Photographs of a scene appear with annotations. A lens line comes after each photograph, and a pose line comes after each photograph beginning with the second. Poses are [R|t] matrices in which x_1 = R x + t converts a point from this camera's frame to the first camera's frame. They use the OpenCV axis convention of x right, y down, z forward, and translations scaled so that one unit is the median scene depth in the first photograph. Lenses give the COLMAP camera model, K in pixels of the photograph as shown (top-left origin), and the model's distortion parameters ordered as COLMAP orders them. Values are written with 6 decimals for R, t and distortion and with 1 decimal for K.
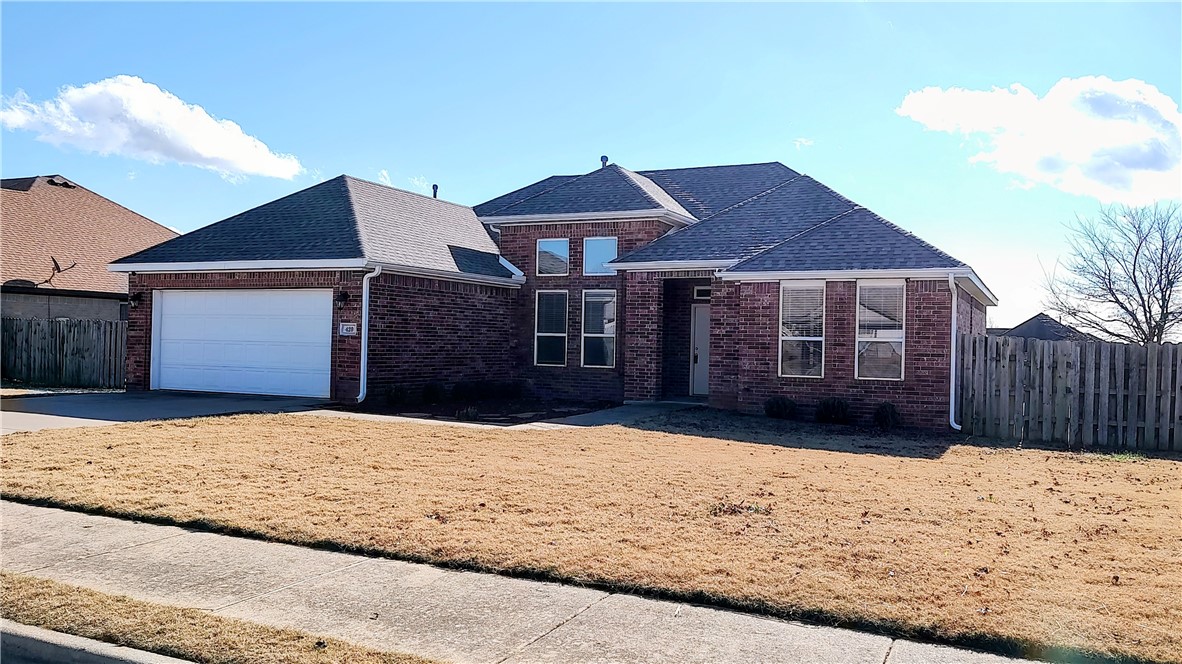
lens RADIAL K [[949.9, 0, 591.0], [0, 949.9, 332.0], [0, 0, 1]] dist [0.002507, 0.001097]
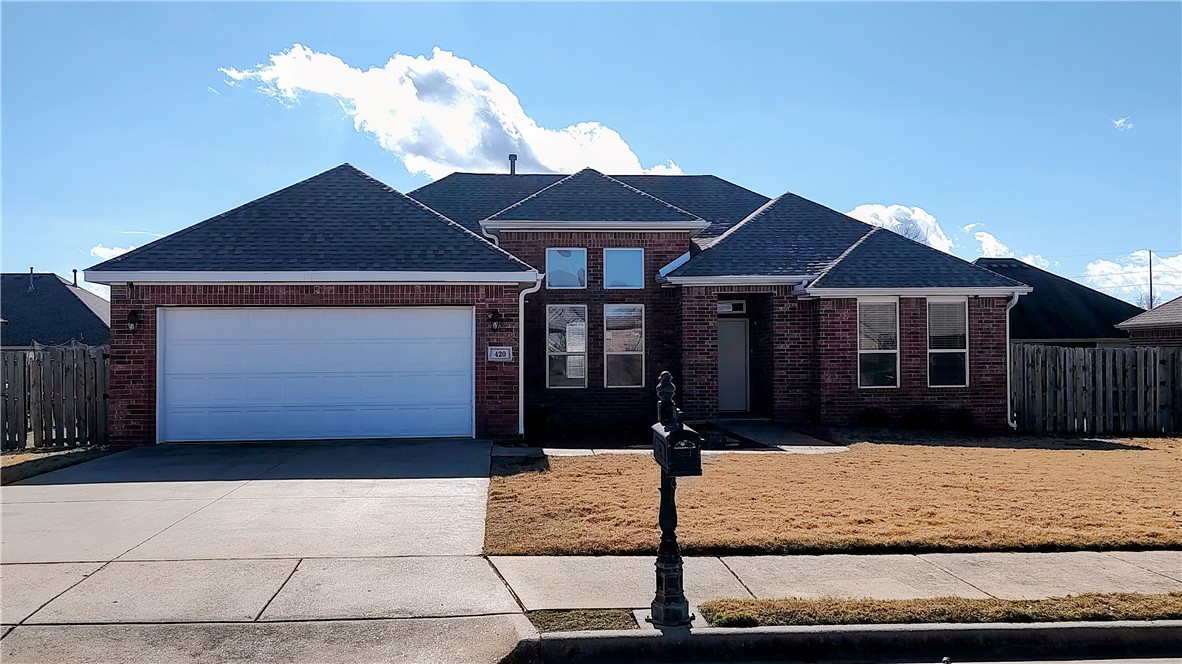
lens RADIAL K [[1076.9, 0, 591.0], [0, 1076.9, 332.0], [0, 0, 1]] dist [0.006693, 0.000337]
pose [[0.866087, -0.016399, 0.499624, -0.663894], [0.020220, 0.999793, -0.002236, -0.018823], [-0.499484, 0.012039, 0.866239, 0.119933]]
